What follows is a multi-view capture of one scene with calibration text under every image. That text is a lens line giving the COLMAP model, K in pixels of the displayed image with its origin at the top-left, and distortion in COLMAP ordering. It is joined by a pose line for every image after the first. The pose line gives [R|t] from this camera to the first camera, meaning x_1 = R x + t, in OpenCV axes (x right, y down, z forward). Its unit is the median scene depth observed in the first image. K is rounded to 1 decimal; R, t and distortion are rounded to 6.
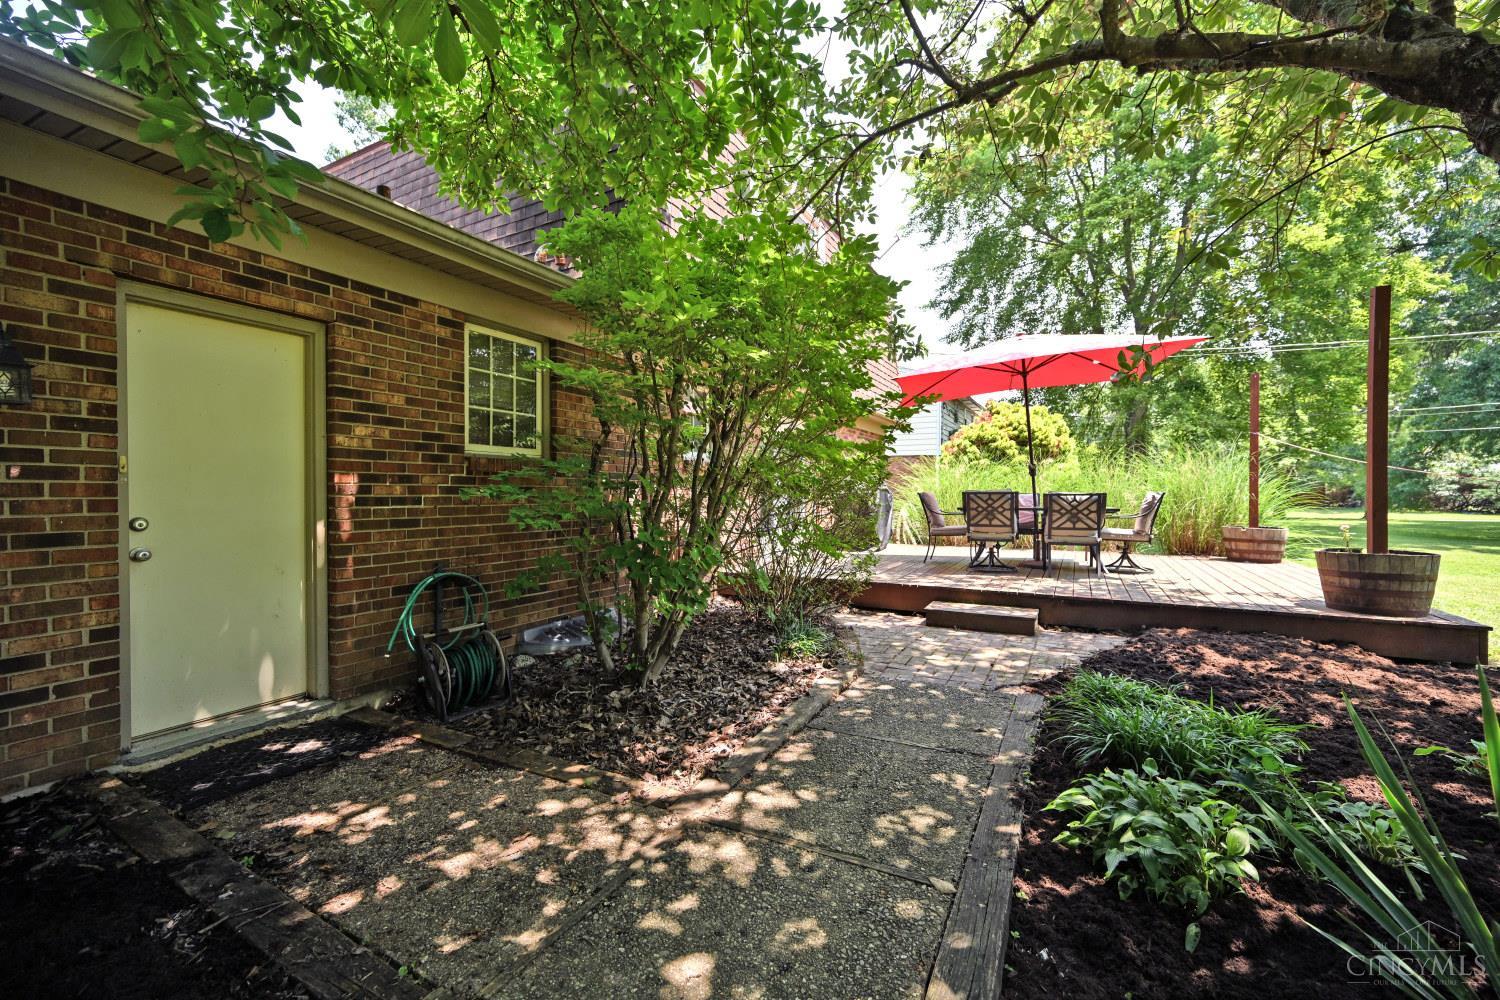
lens RADIAL K [[596.4, 0, 750.7], [0, 596.4, 501.1], [0, 0, 1]] dist [0.001505, 0.000113]
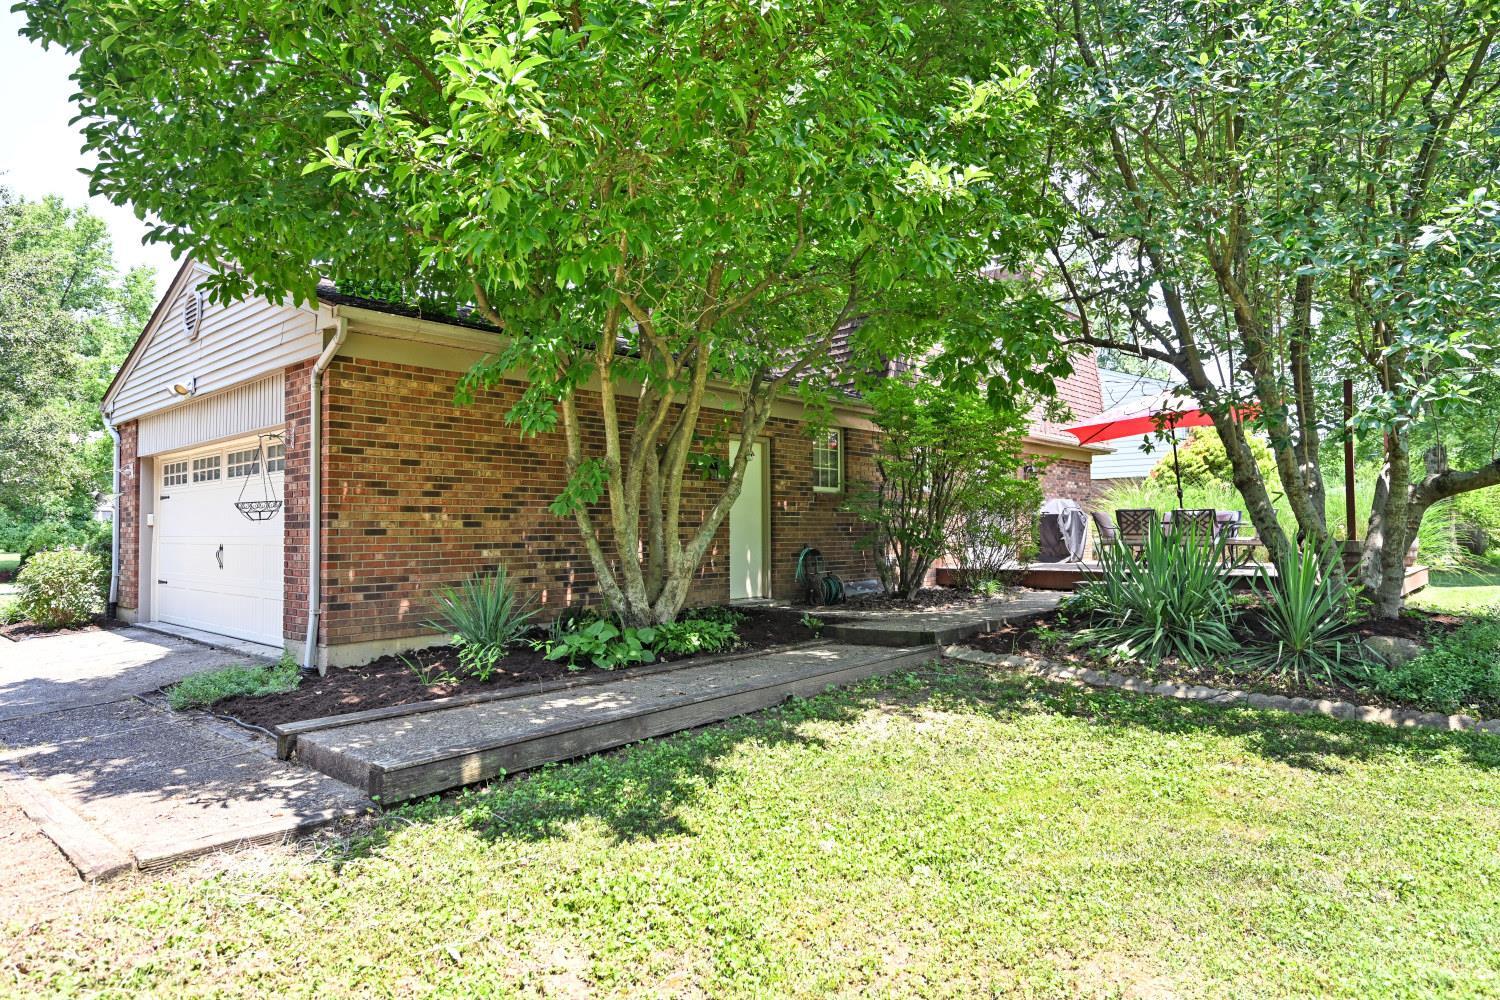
lens RADIAL K [[852.9, 0, 748.0], [0, 852.9, 507.1], [0, 0, 1]] dist [-0.001715, -0.000081]
pose [[0.972513, -0.014616, -0.232391, -0.014225], [0.004586, 0.999037, -0.043645, 0.069195], [0.232805, 0.041380, 0.971643, -1.294108]]
